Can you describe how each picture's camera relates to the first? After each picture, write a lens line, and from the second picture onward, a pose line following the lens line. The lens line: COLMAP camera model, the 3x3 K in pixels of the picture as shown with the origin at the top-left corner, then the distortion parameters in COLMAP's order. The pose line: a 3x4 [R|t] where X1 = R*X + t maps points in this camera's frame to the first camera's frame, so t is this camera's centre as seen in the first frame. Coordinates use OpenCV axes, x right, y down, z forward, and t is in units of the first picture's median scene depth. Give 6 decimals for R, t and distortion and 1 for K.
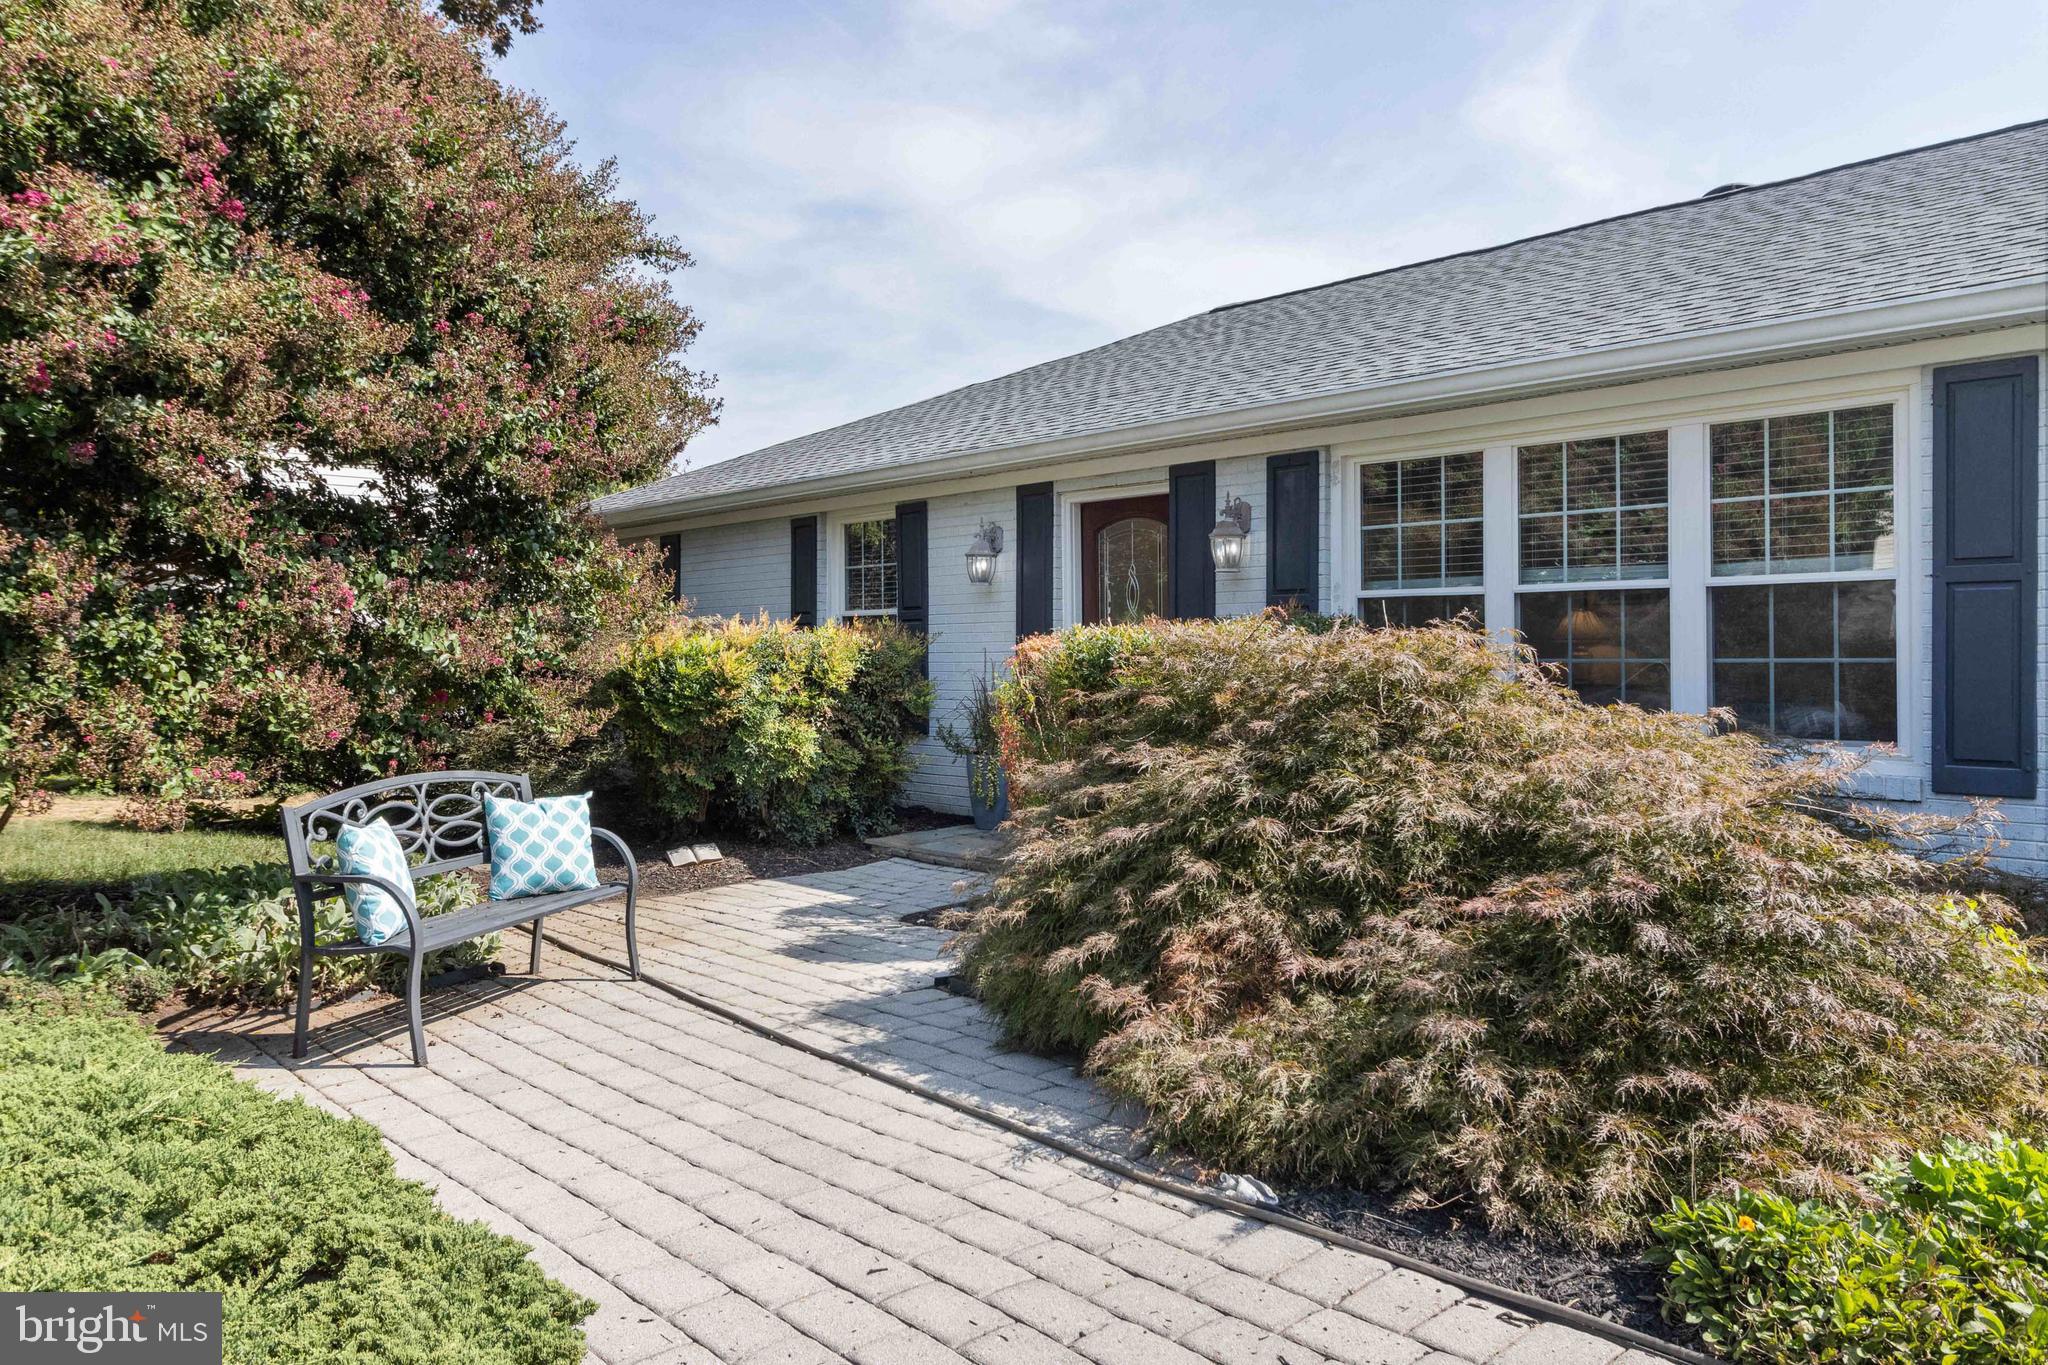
lens RADIAL K [[1473.2, 0, 1024.0], [0, 1473.2, 682.5], [0, 0, 1]] dist [0.002318, 0.000790]
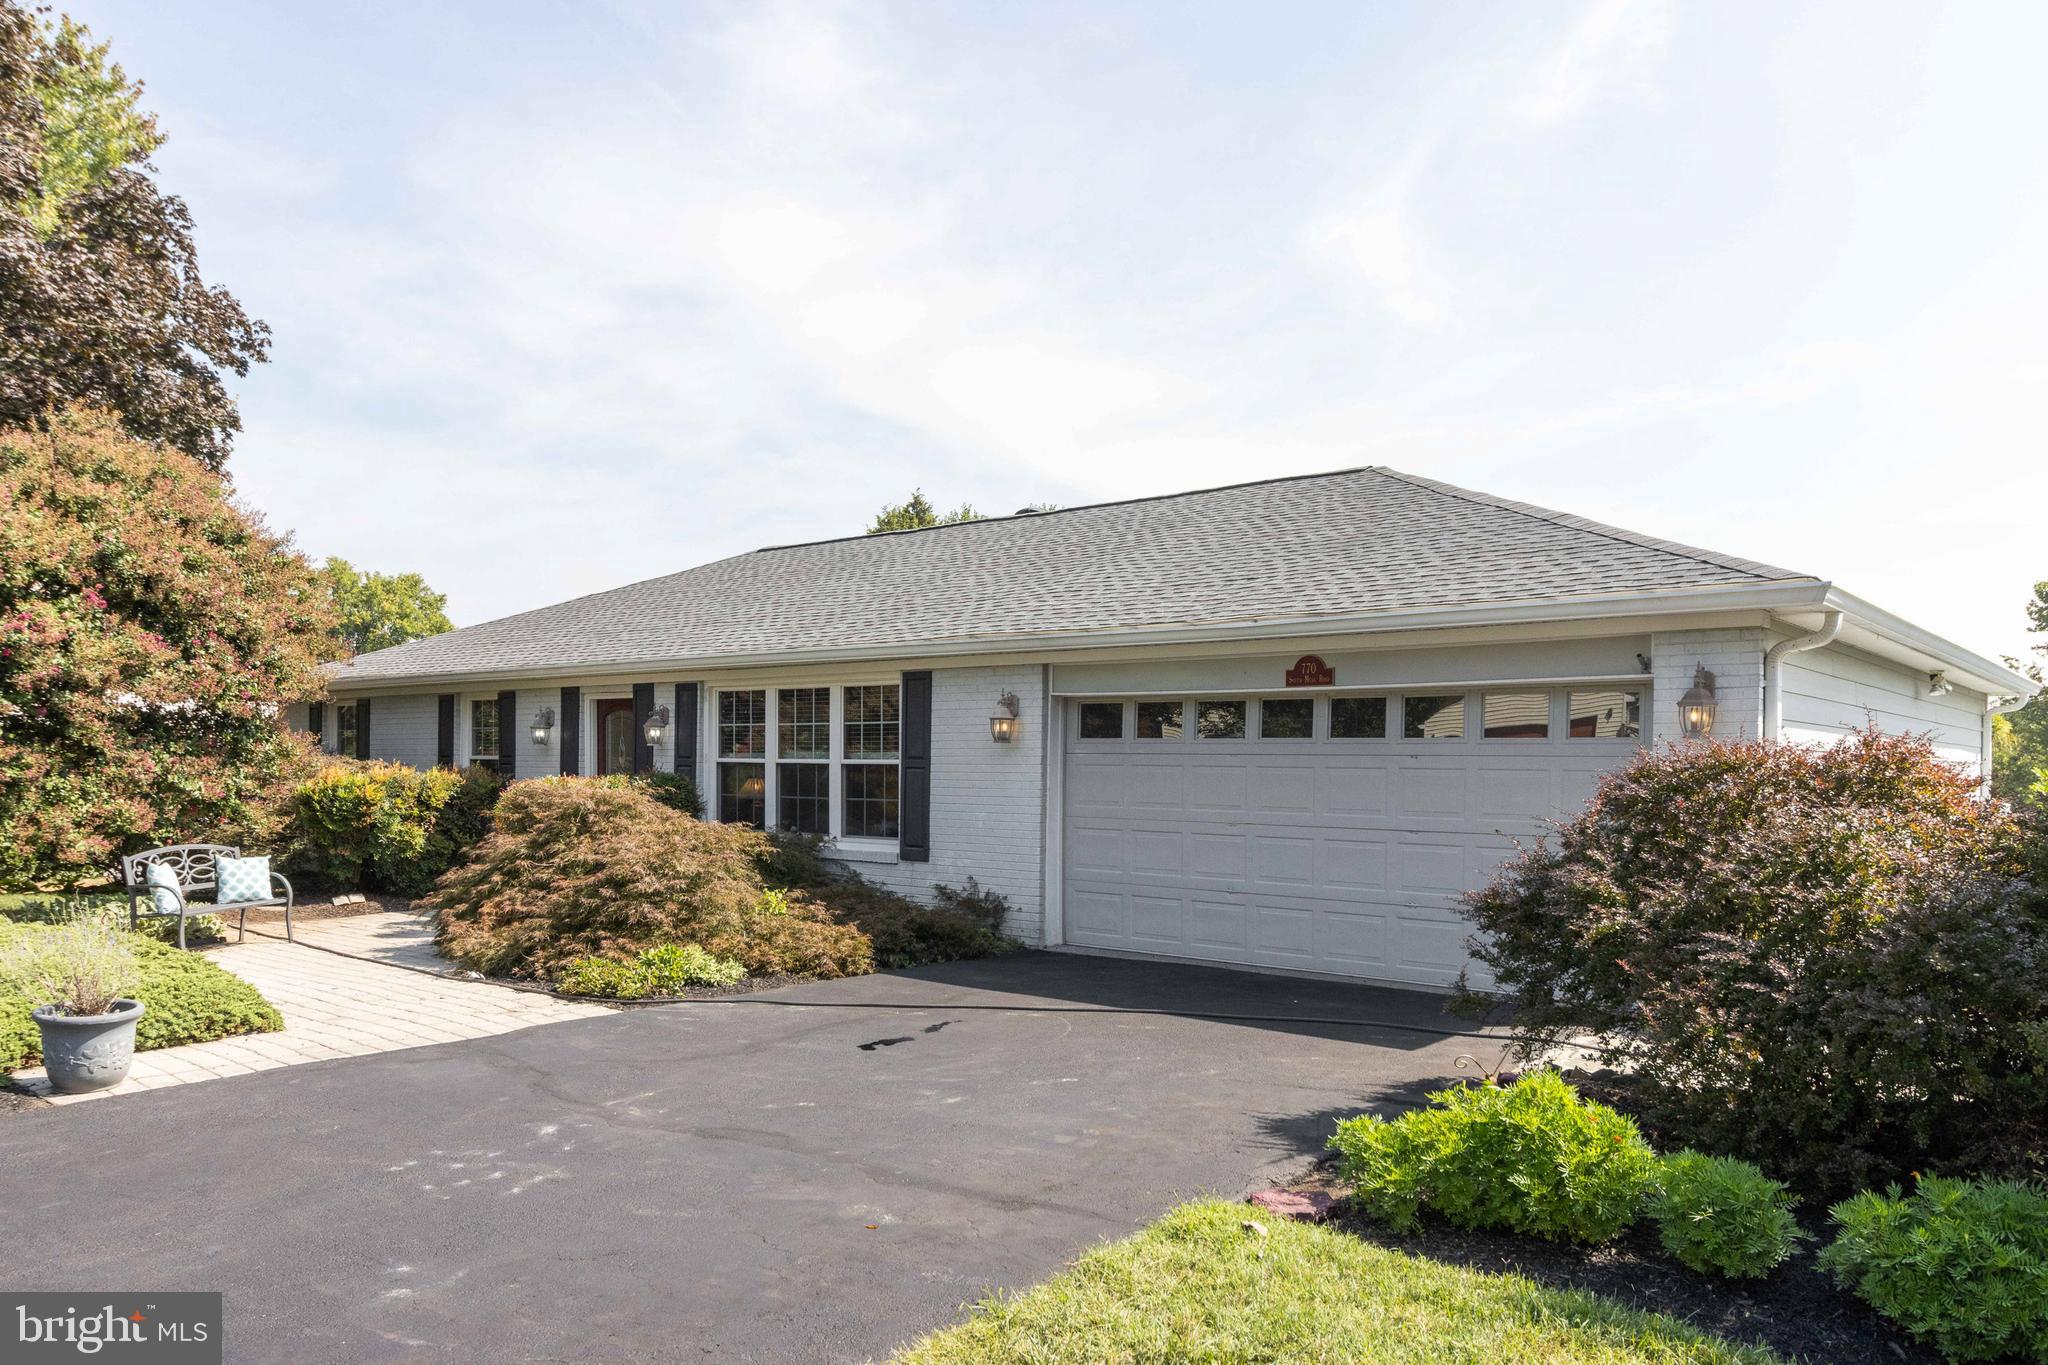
lens RADIAL K [[1505.0, 0, 1056.6], [0, 1505.0, 810.8], [0, 0, 1]] dist [0.000259, 0.004932]
pose [[0.989936, 0.011533, 0.141048, 0.524628], [-0.012997, 0.999871, 0.009462, -0.025693], [-0.140921, -0.011200, 0.989958, -1.315245]]
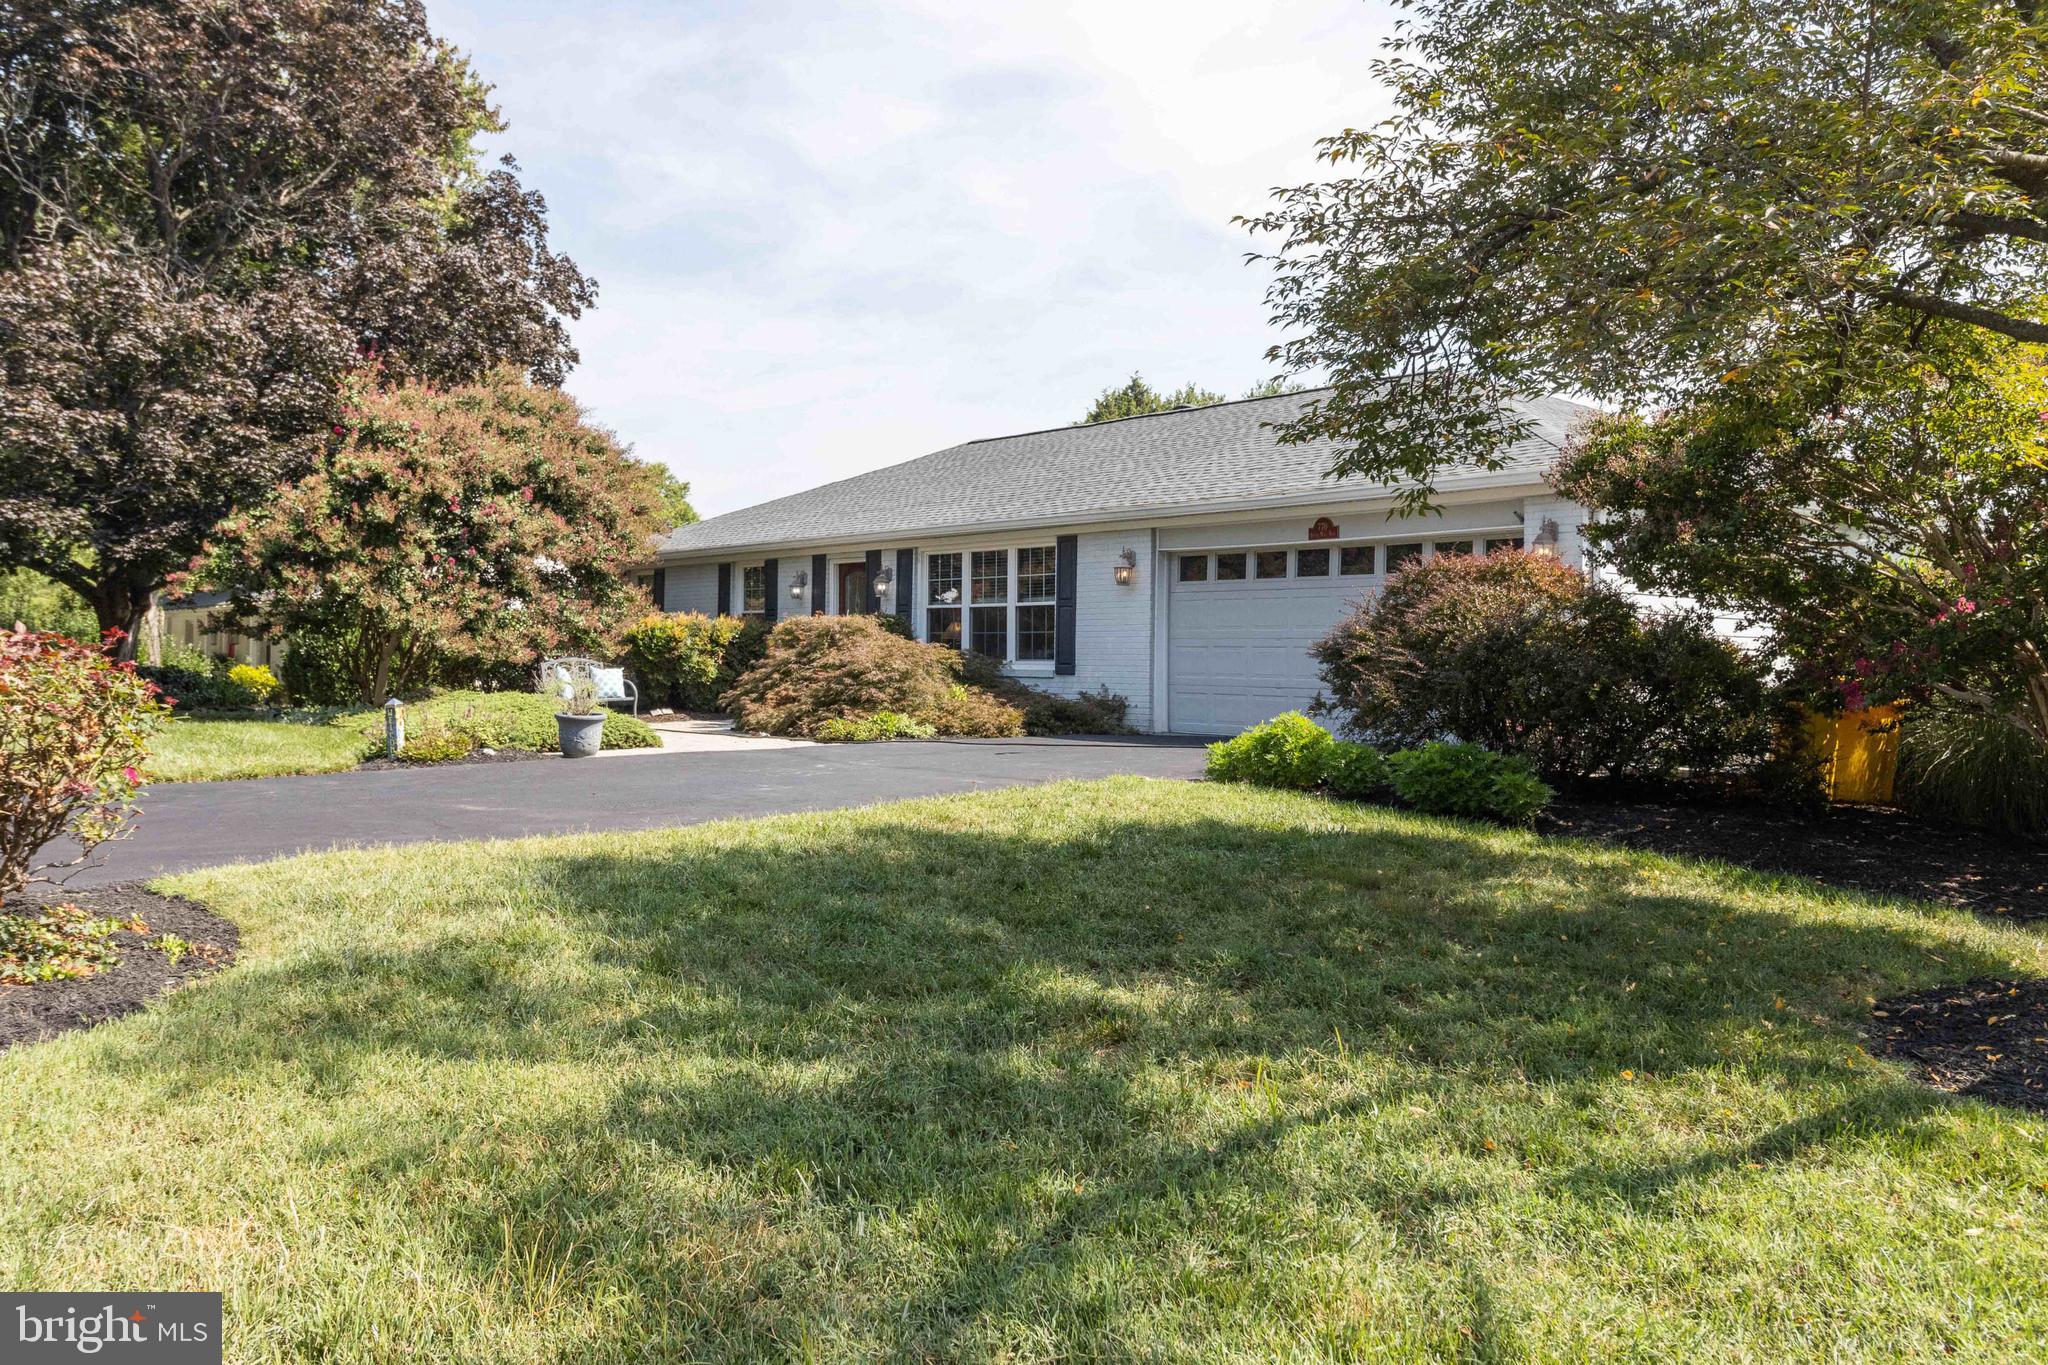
lens RADIAL K [[1733.9, 0, 1024.0], [0, 1733.9, 682.5], [0, 0, 1]] dist [0.005129, 0.003135]
pose [[0.998985, 0.015881, -0.042153, 0.700836], [-0.016281, 0.999825, -0.009169, 0.124723], [0.042001, 0.009846, 0.999069, -2.603684]]
